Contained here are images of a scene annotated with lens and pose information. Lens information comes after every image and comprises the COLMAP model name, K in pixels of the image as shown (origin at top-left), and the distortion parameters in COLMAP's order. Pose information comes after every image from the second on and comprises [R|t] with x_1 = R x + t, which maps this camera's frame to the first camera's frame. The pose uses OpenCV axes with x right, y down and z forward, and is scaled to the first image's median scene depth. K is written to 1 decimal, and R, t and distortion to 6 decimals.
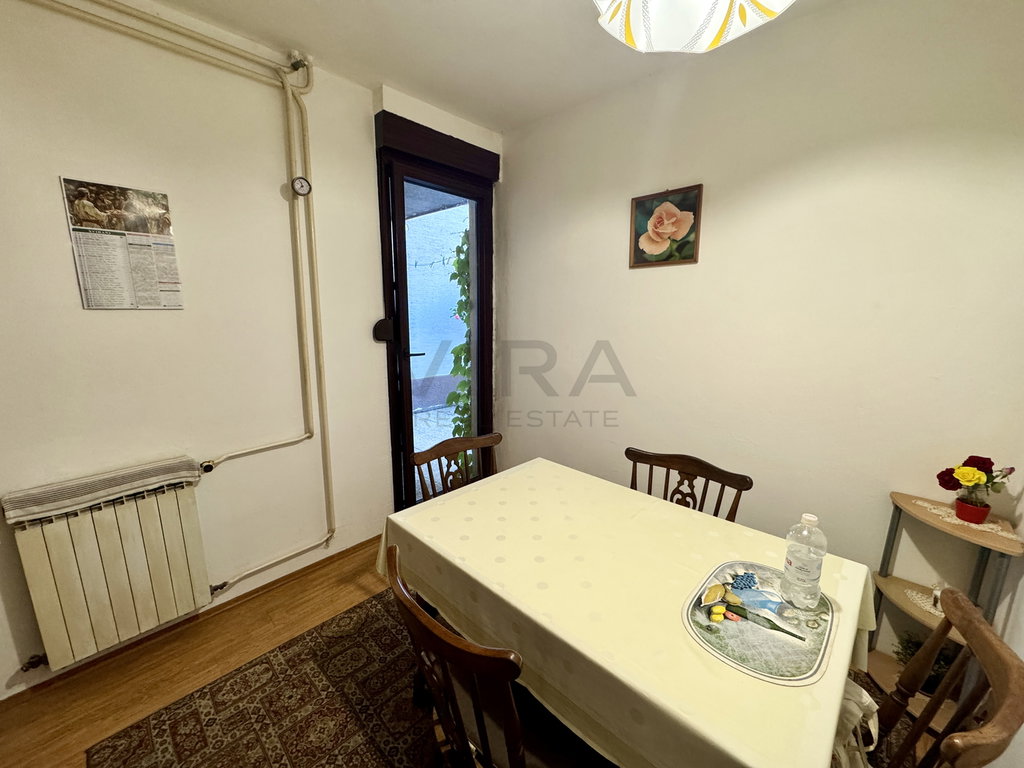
lens RADIAL K [[404.5, 0, 510.5], [0, 404.5, 384.1], [0, 0, 1]] dist [-0.003458, 0.000125]
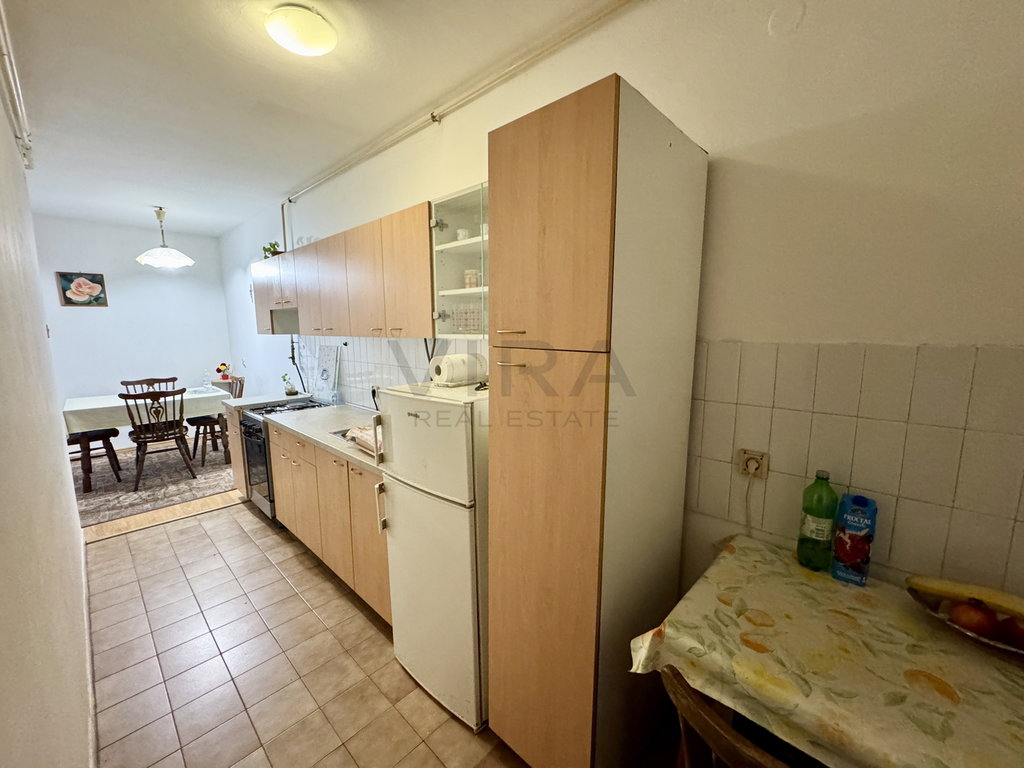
lens RADIAL K [[404.5, 0, 512.6], [0, 404.5, 385.8], [0, 0, 1]] dist [-0.003458, 0.000125]
pose [[-0.013897, -0.146999, 0.989039, -2.434900], [0.187254, 0.971252, 0.146986, 0.298301], [-0.982213, 0.187244, 0.014029, -1.555503]]
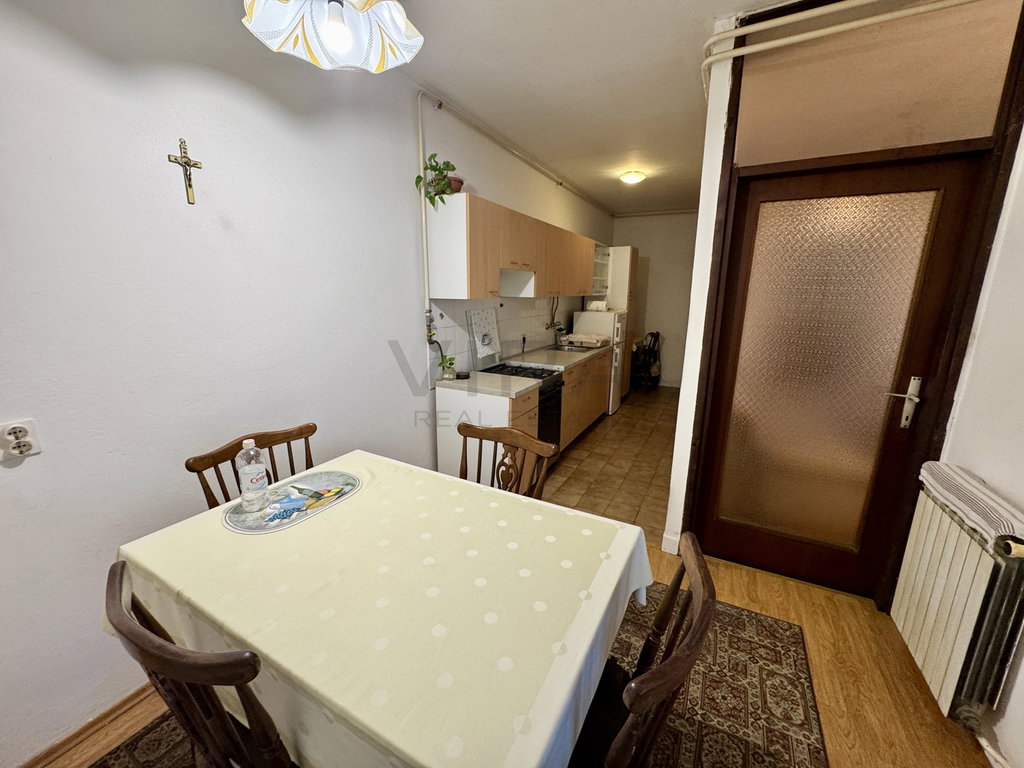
lens RADIAL K [[404.5, 0, 512.1], [0, 404.5, 377.4], [0, 0, 1]] dist [-0.003458, 0.000125]
pose [[-0.962575, 0.042573, -0.267649, 0.159325], [-0.065012, 0.922475, 0.380543, -0.249401], [0.263100, 0.383702, -0.885184, 1.390312]]
